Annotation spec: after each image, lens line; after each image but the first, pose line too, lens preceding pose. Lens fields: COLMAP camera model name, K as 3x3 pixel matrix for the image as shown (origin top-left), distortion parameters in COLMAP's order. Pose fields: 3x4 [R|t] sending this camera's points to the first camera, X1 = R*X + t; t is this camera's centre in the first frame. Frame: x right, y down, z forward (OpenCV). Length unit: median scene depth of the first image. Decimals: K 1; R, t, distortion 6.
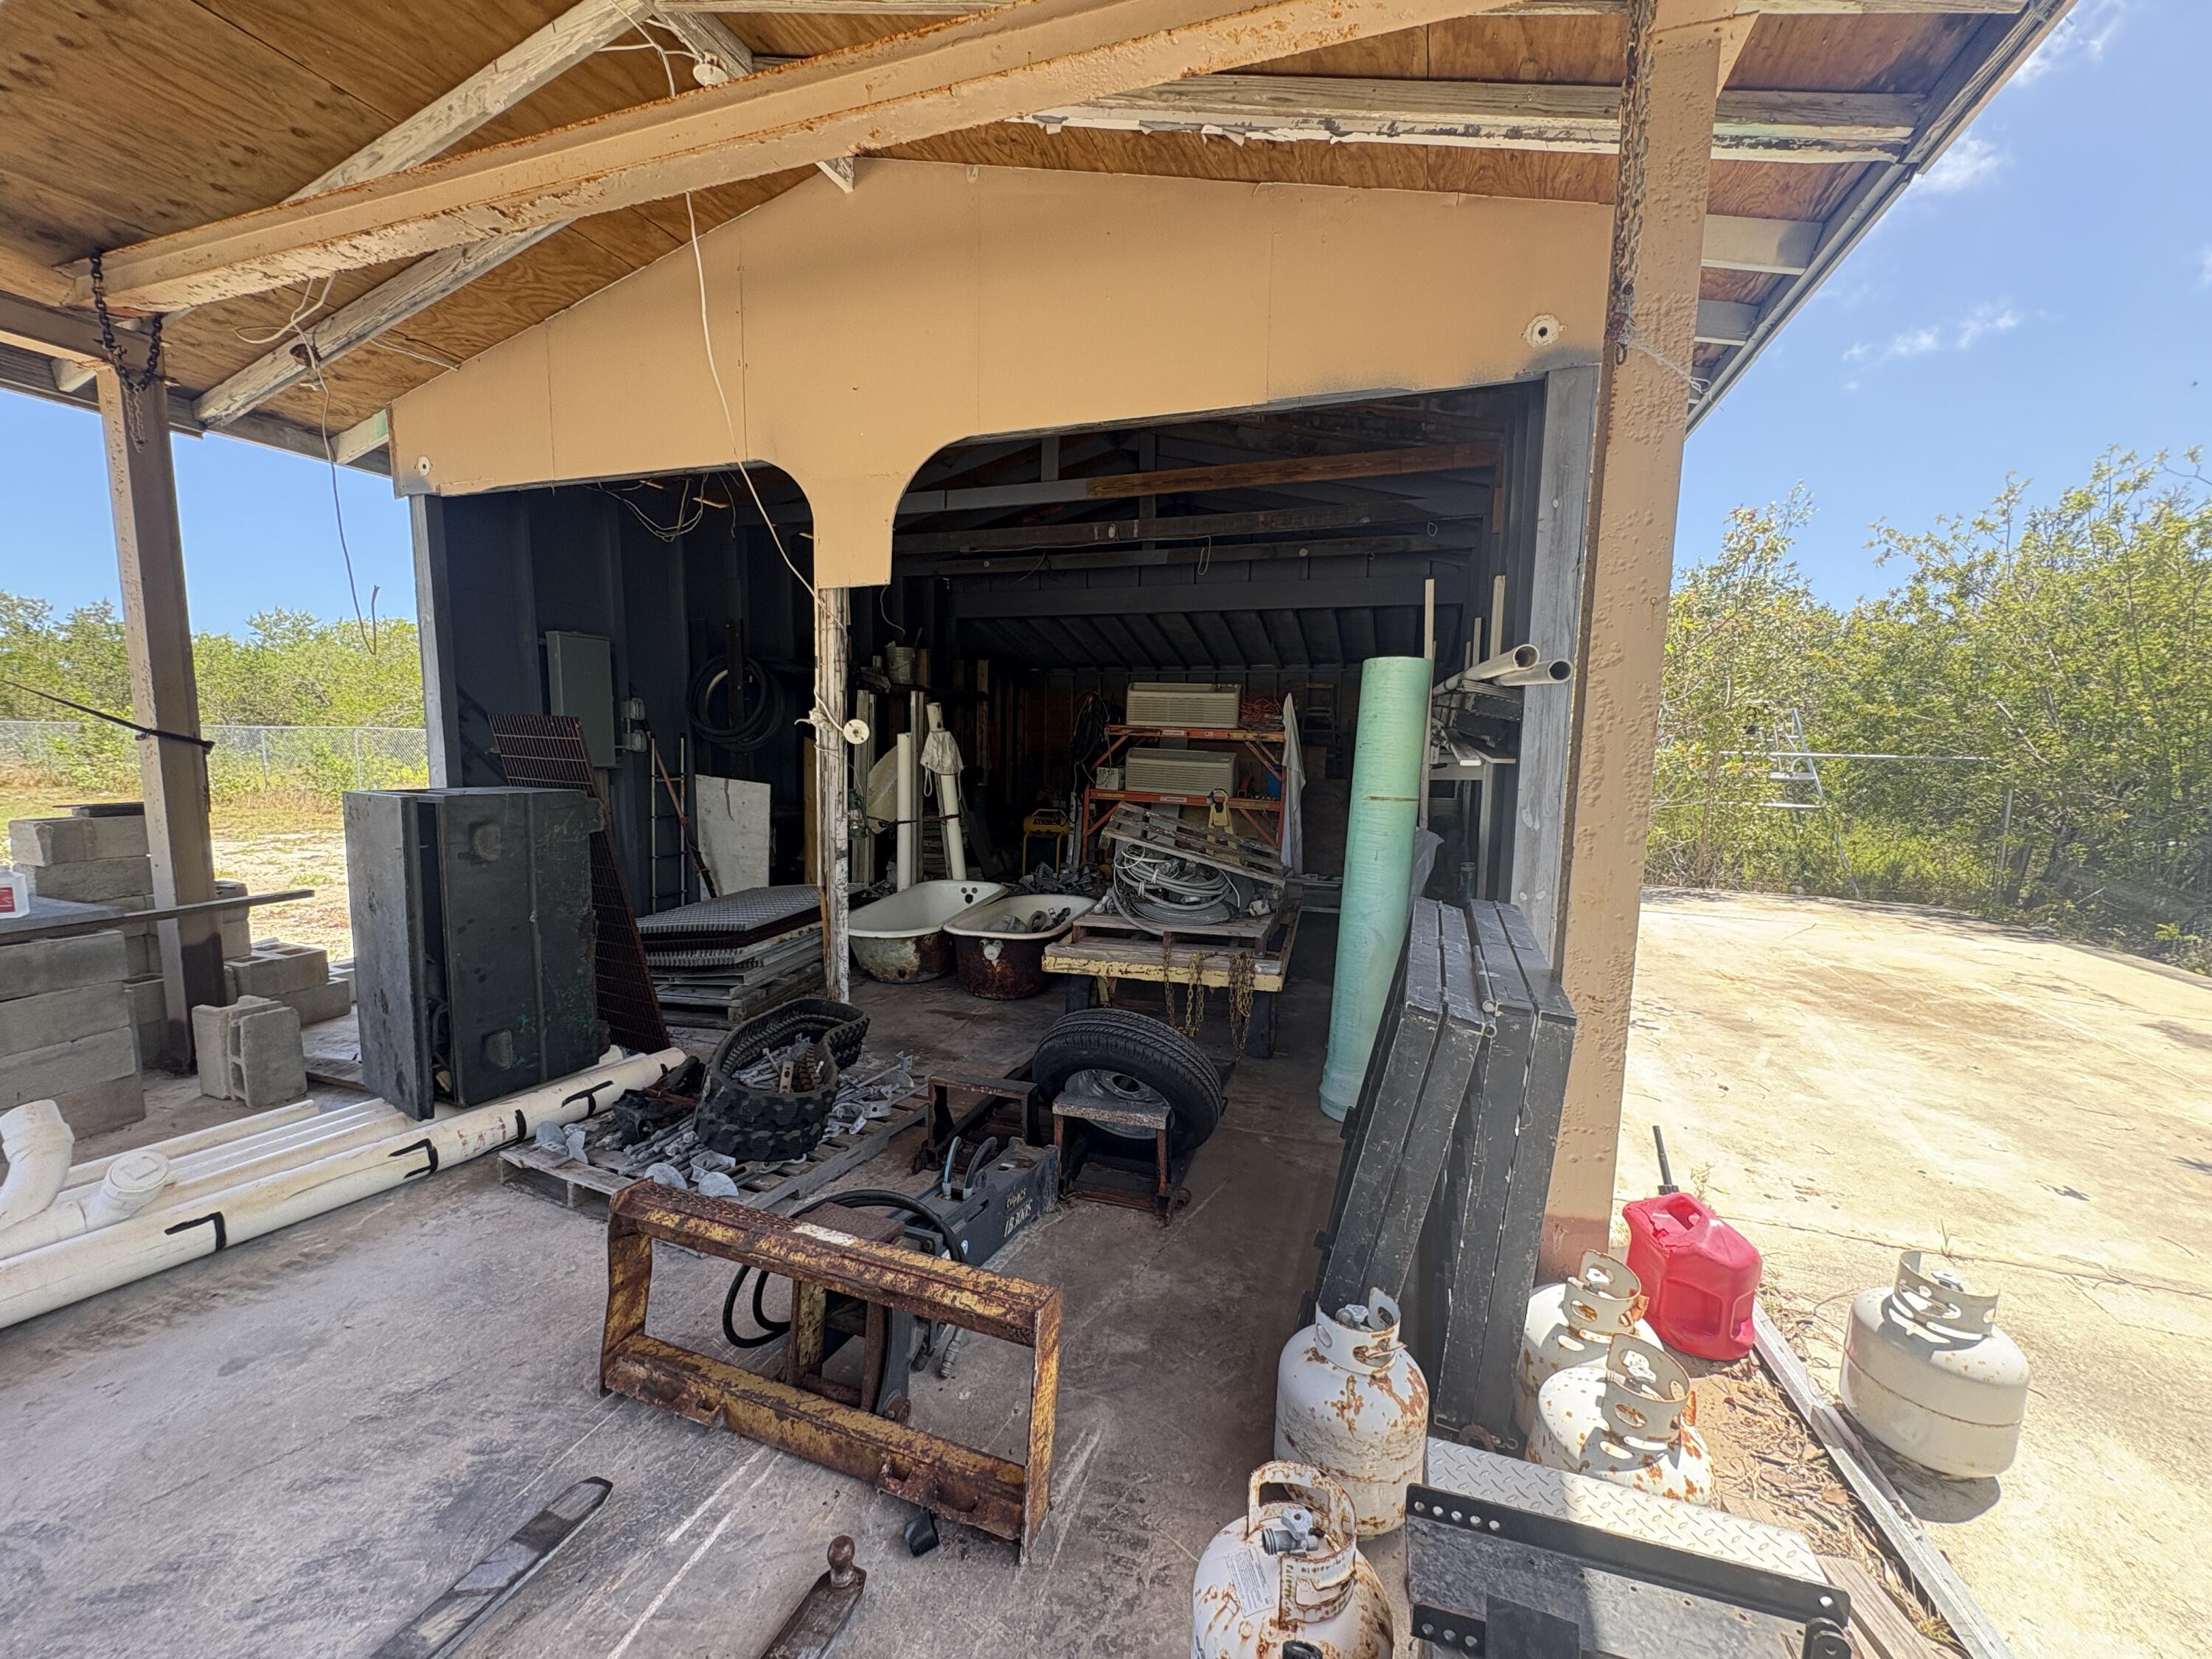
lens RADIAL K [[880.5, 0, 1096.7], [0, 880.5, 830.5], [0, 0, 1]] dist [0.001942, -0.000437]
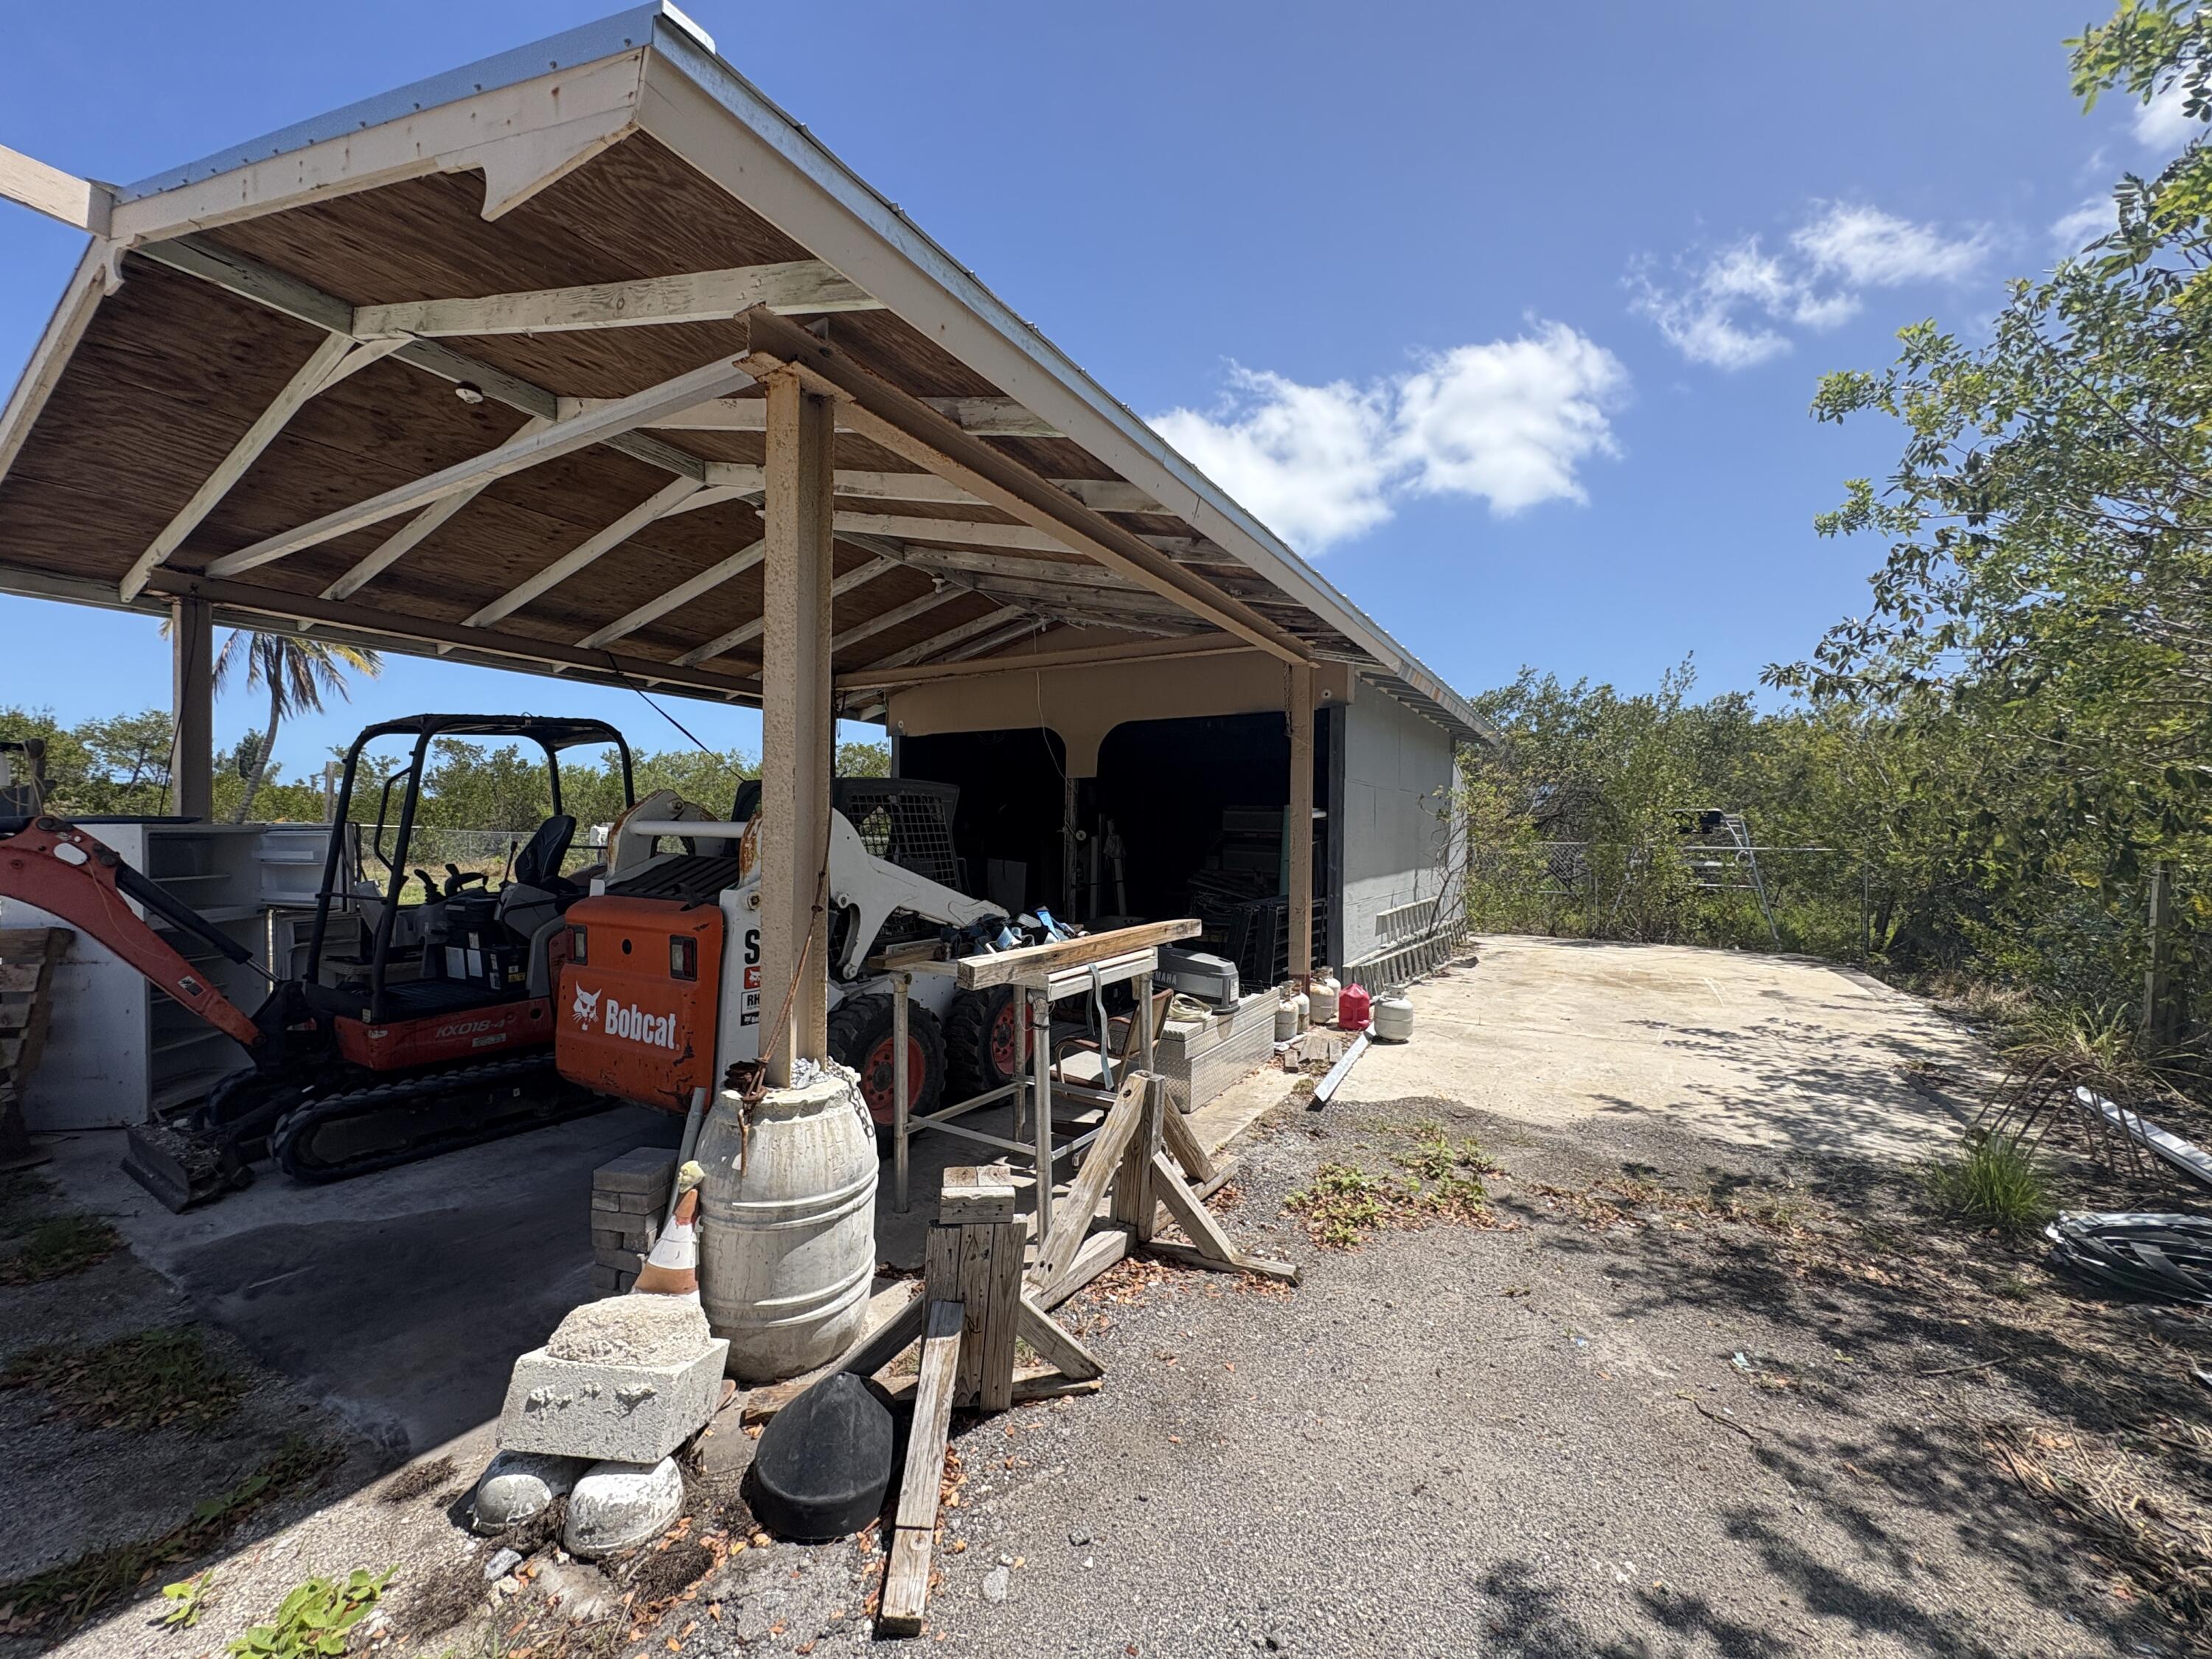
lens RADIAL K [[880.5, 0, 1096.7], [0, 880.5, 830.5], [0, 0, 1]] dist [0.001942, -0.000437]
pose [[0.982249, -0.005806, -0.187492, 0.192673], [-0.016113, 0.993215, -0.115167, 0.132440], [0.186888, 0.116143, 0.975491, -1.171421]]
